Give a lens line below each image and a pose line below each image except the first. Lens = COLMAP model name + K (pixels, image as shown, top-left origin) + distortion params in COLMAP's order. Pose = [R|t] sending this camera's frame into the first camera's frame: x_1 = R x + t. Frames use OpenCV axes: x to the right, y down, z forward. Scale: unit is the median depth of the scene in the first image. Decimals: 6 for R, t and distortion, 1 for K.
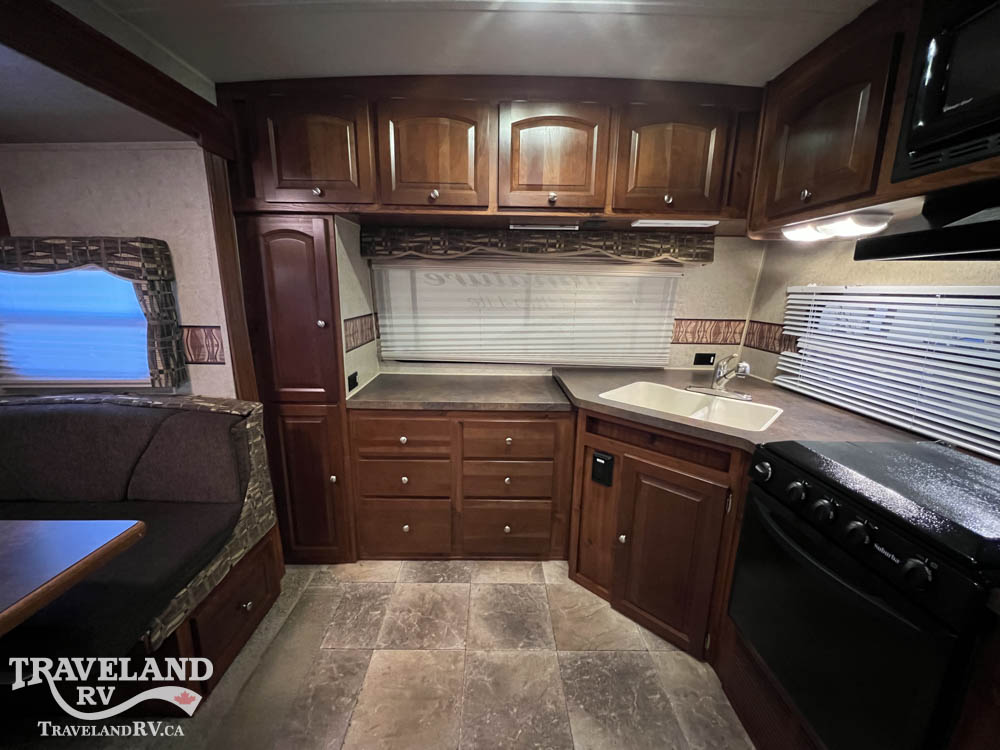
lens RADIAL K [[400.2, 0, 492.3], [0, 400.2, 370.9], [0, 0, 1]] dist [-0.002620, 0.000414]
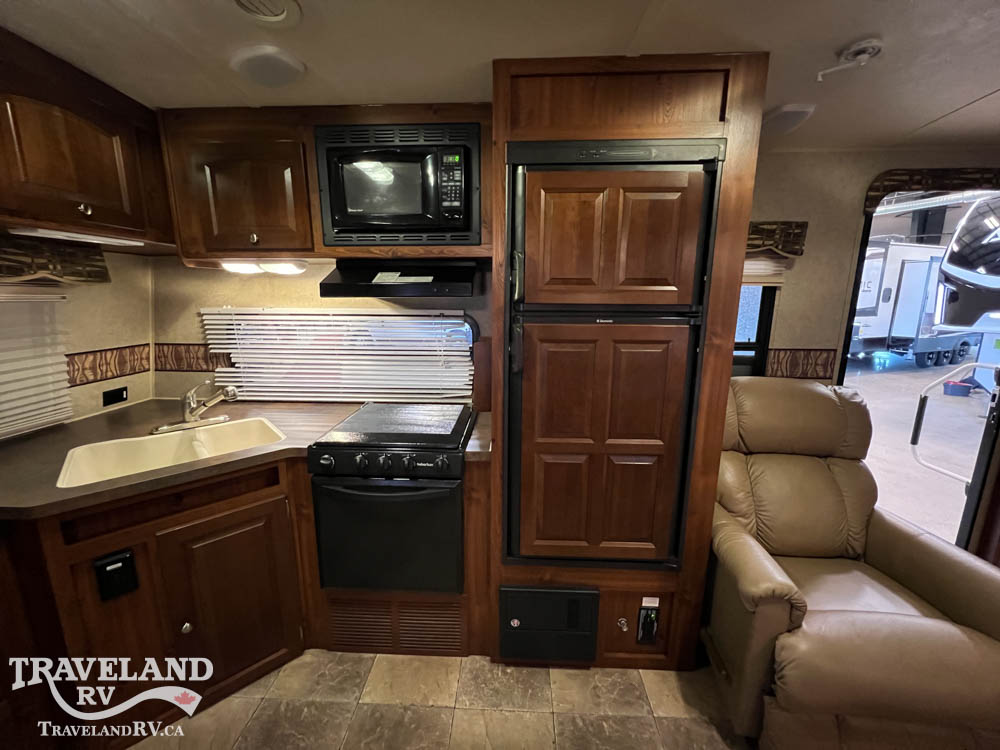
lens RADIAL K [[400.2, 0, 499.4], [0, 400.2, 371.1], [0, 0, 1]] dist [-0.002620, 0.000414]
pose [[0.047069, -0.204795, 0.977673, -0.312603], [0.201934, 0.960500, 0.191476, -0.104903], [-0.978267, 0.188413, 0.086565, 0.190495]]
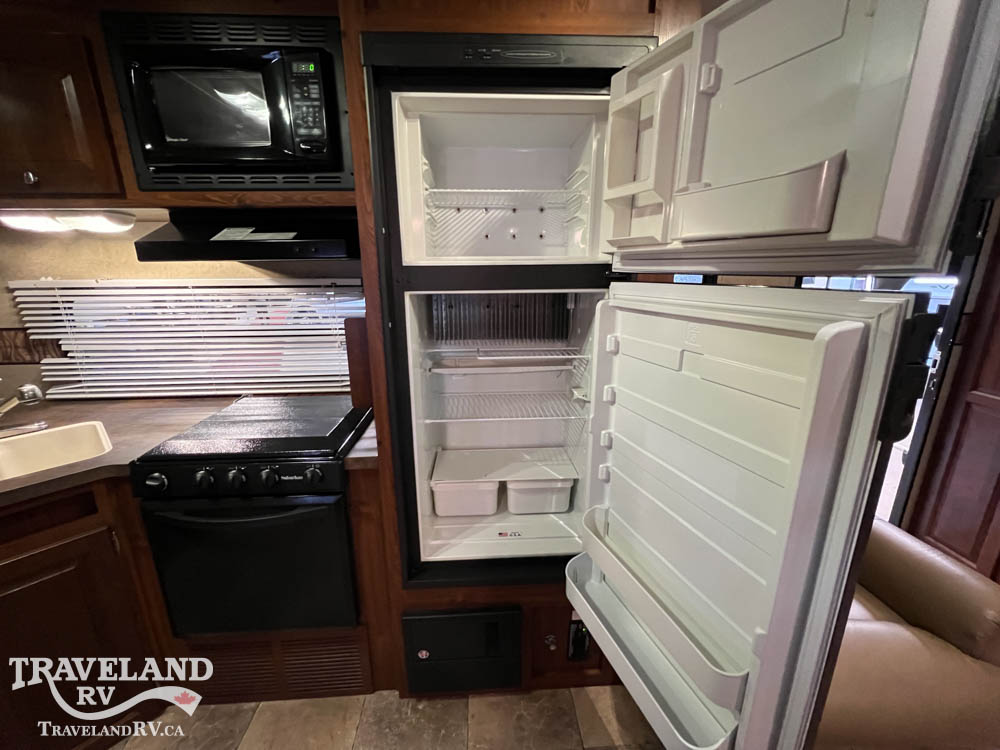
lens RADIAL K [[400.2, 0, 501.1], [0, 400.2, 370.8], [0, 0, 1]] dist [-0.002620, 0.000414]
pose [[-0.056028, -0.265577, 0.962460, -0.142928], [0.210518, 0.939161, 0.271403, -0.057010], [-0.975983, 0.217821, 0.003289, 0.082887]]
